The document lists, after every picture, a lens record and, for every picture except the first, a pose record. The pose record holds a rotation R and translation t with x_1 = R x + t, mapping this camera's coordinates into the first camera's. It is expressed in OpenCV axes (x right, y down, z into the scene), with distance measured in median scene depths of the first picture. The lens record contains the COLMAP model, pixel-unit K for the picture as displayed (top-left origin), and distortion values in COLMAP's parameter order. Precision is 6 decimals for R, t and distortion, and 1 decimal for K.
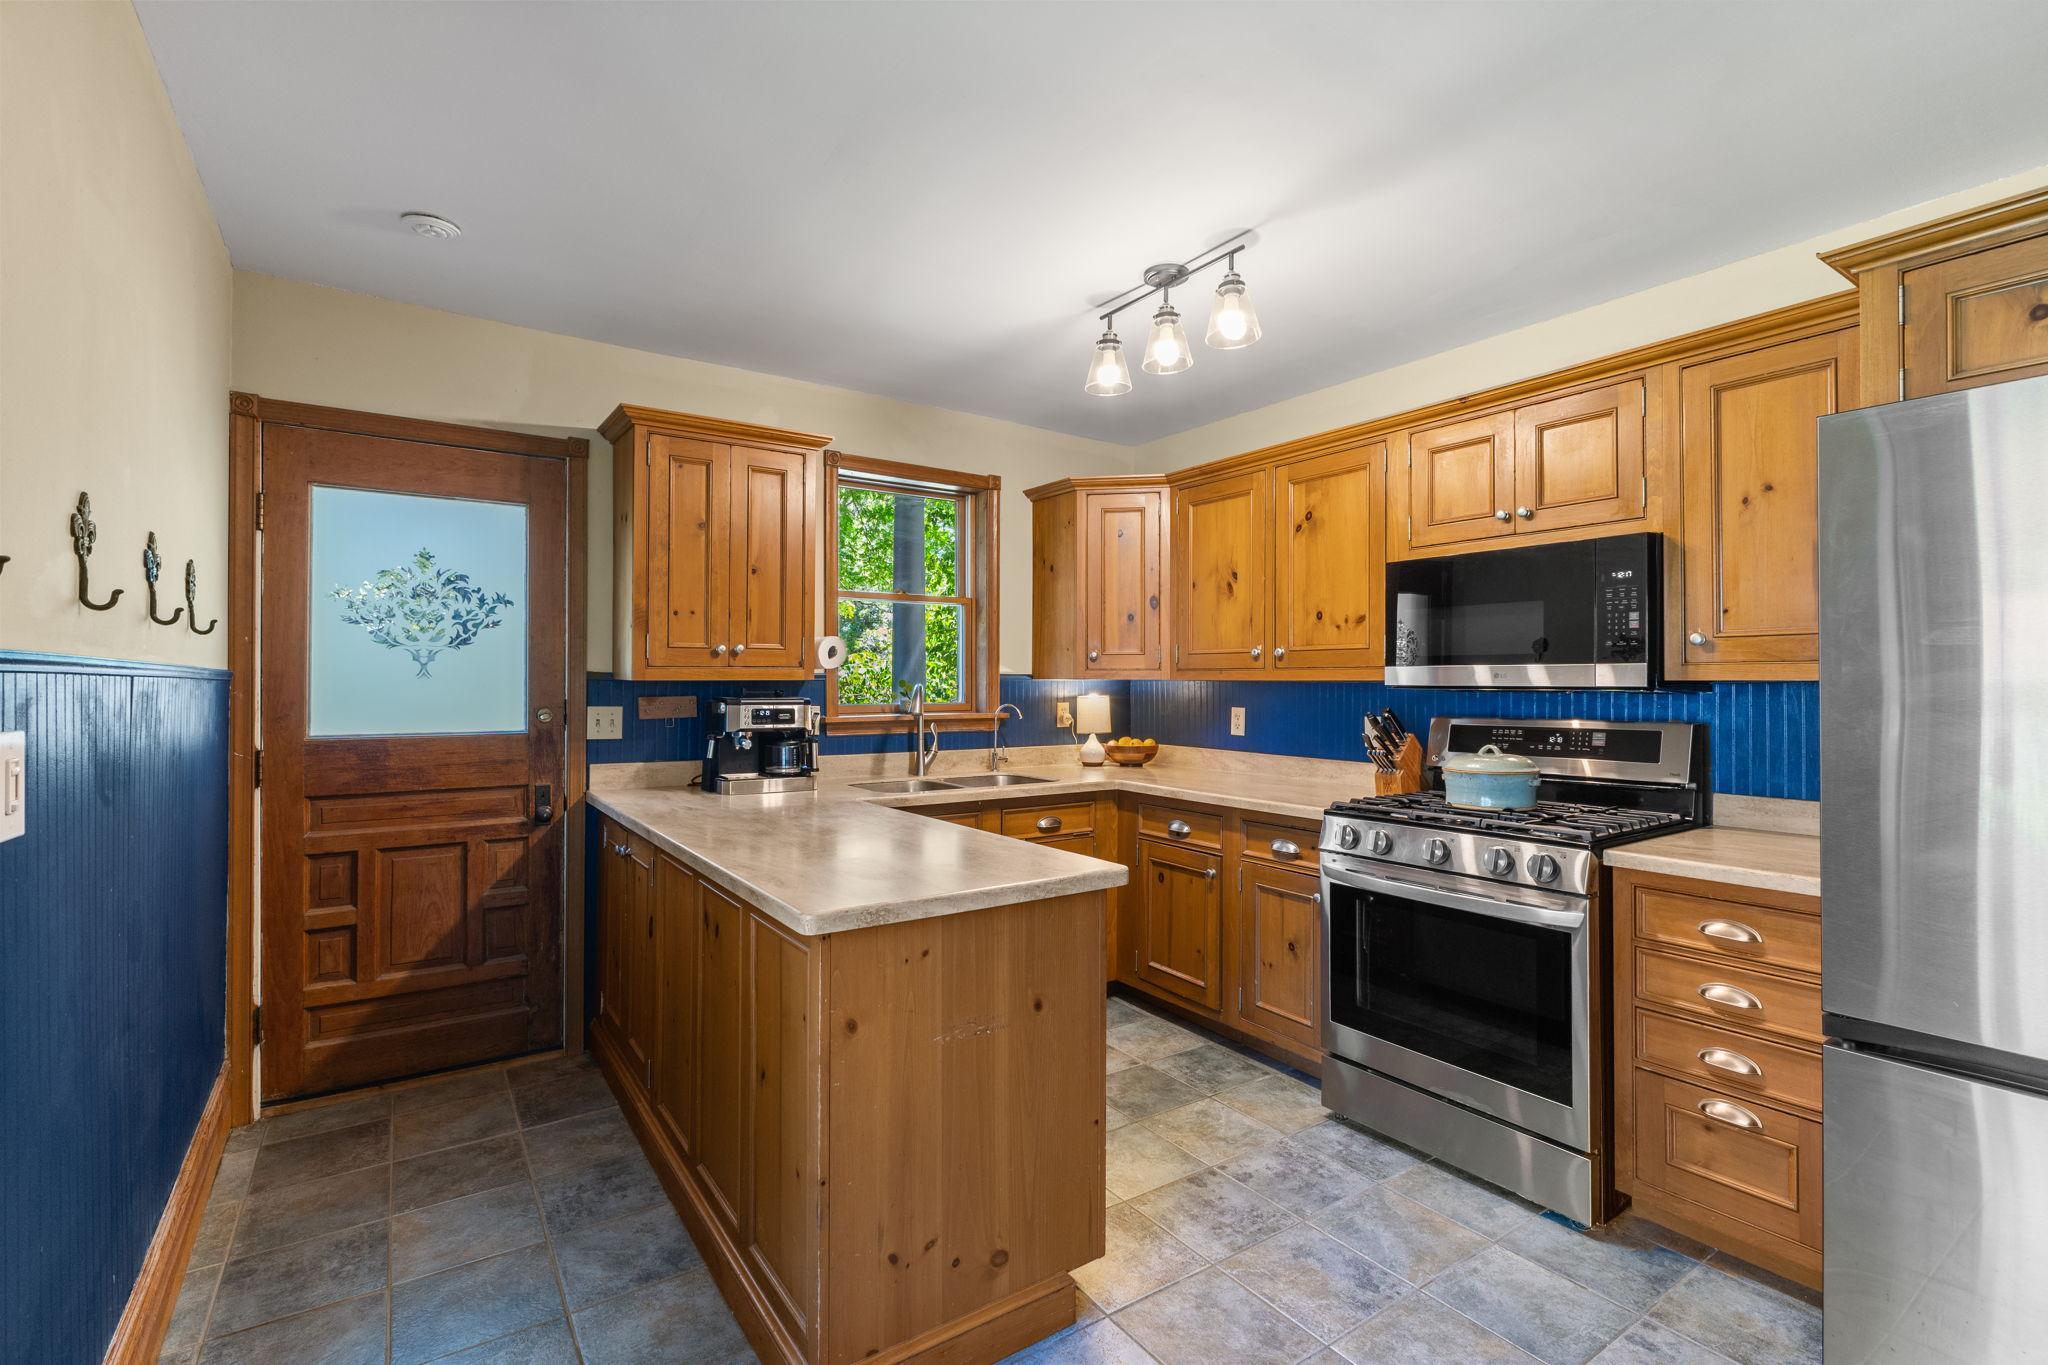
lens RADIAL K [[926.8, 0, 1025.9], [0, 926.8, 680.1], [0, 0, 1]] dist [-0.009069, -0.000667]
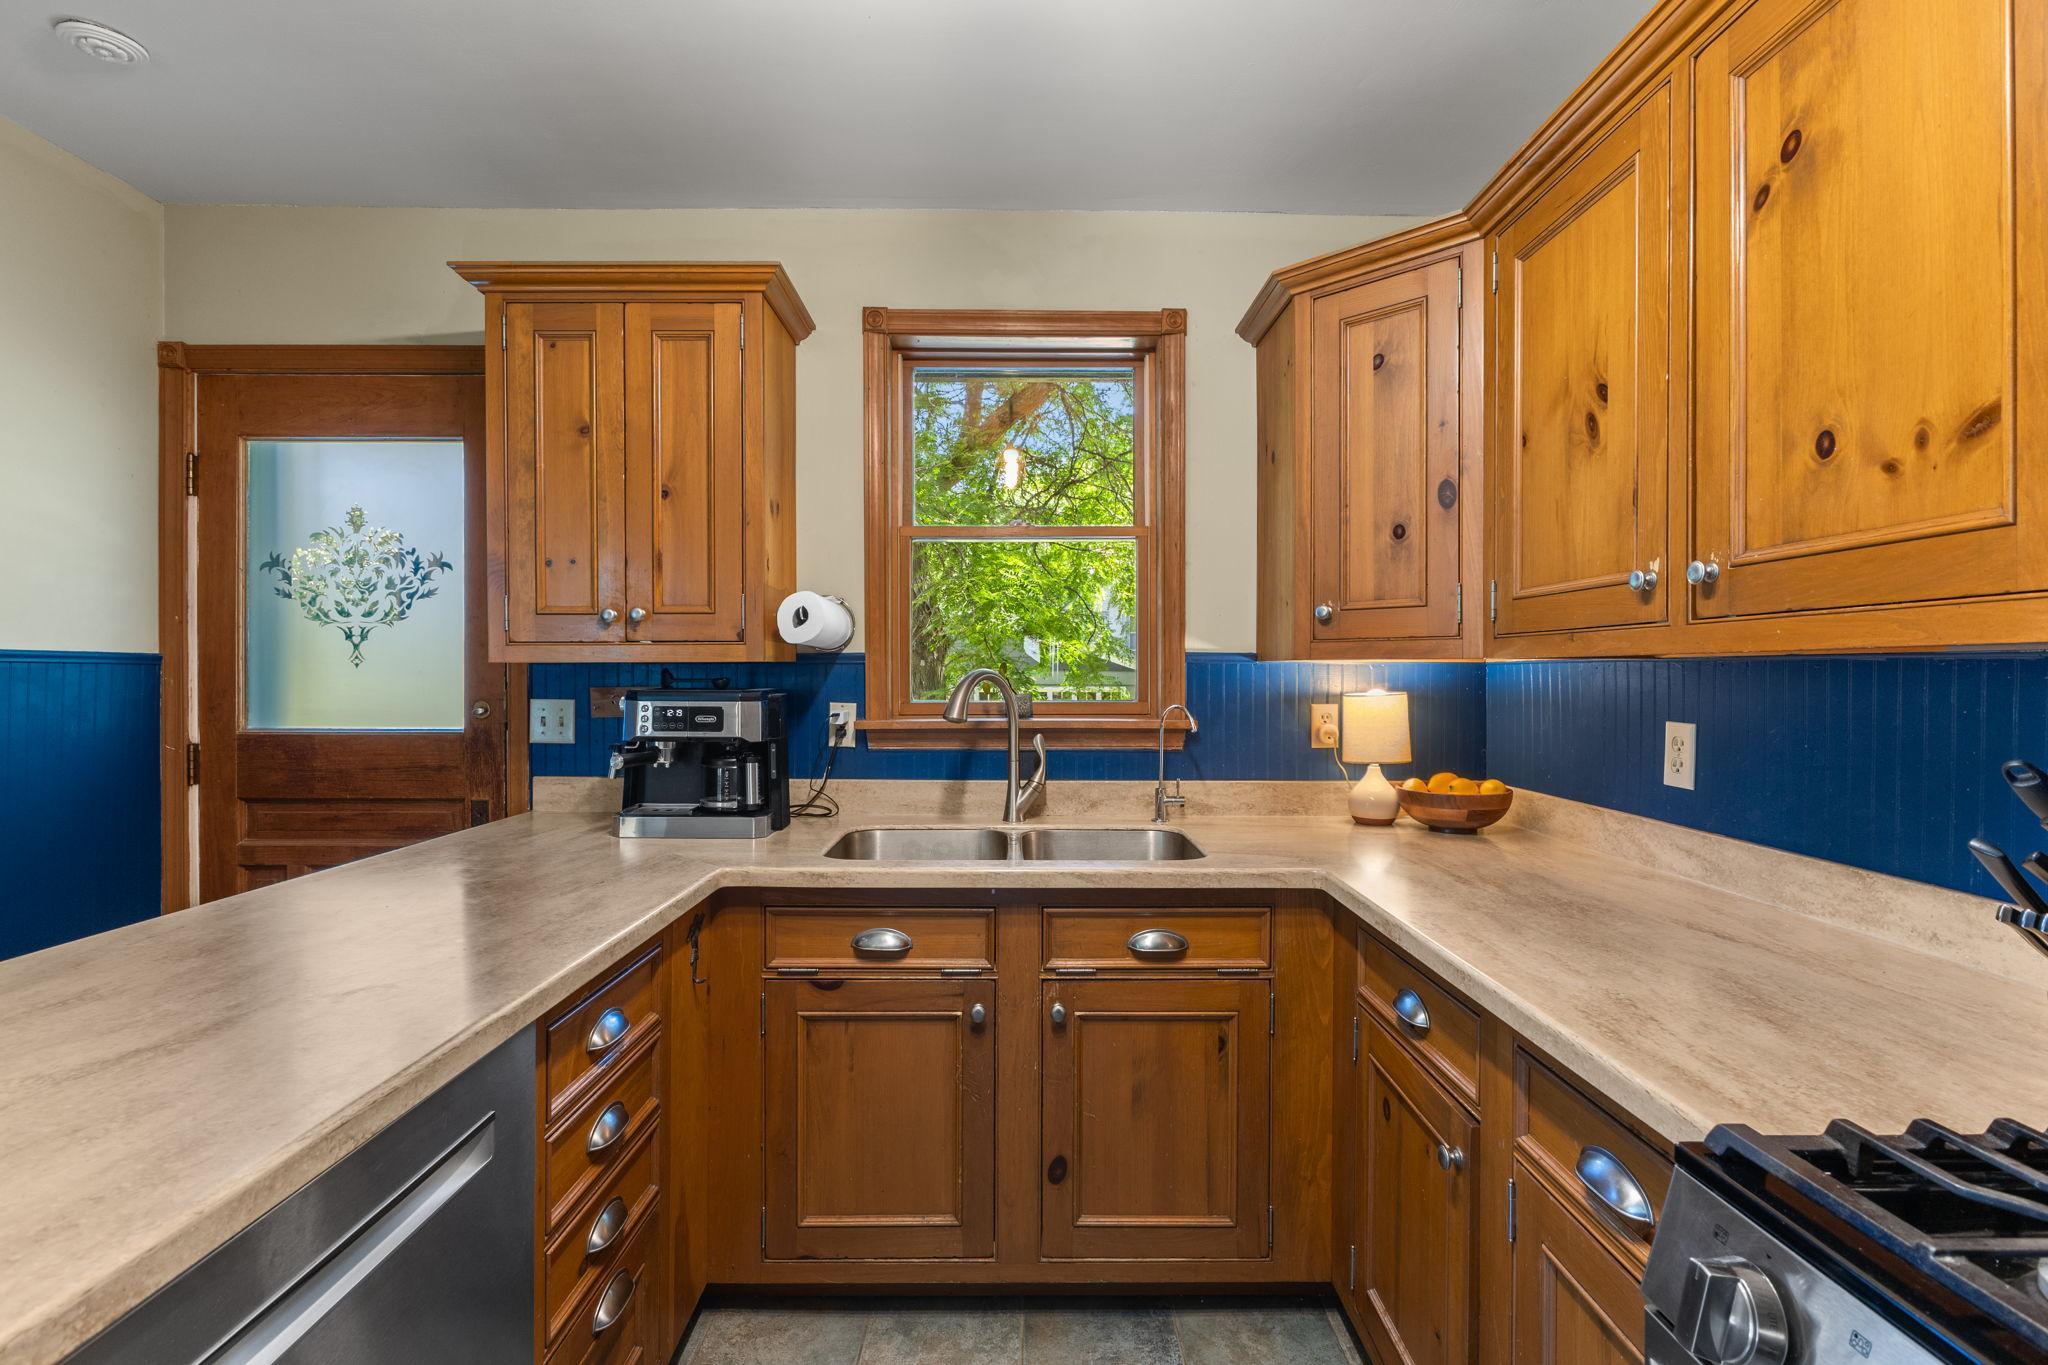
lens RADIAL K [[926.8, 0, 1024.8], [0, 926.8, 680.0], [0, 0, 1]] dist [-0.009069, -0.000667]
pose [[0.825452, 0.002246, -0.564468, 0.263200], [0.001211, 0.999983, 0.005749, 0.008725], [0.564472, -0.005429, 0.825435, 0.573963]]
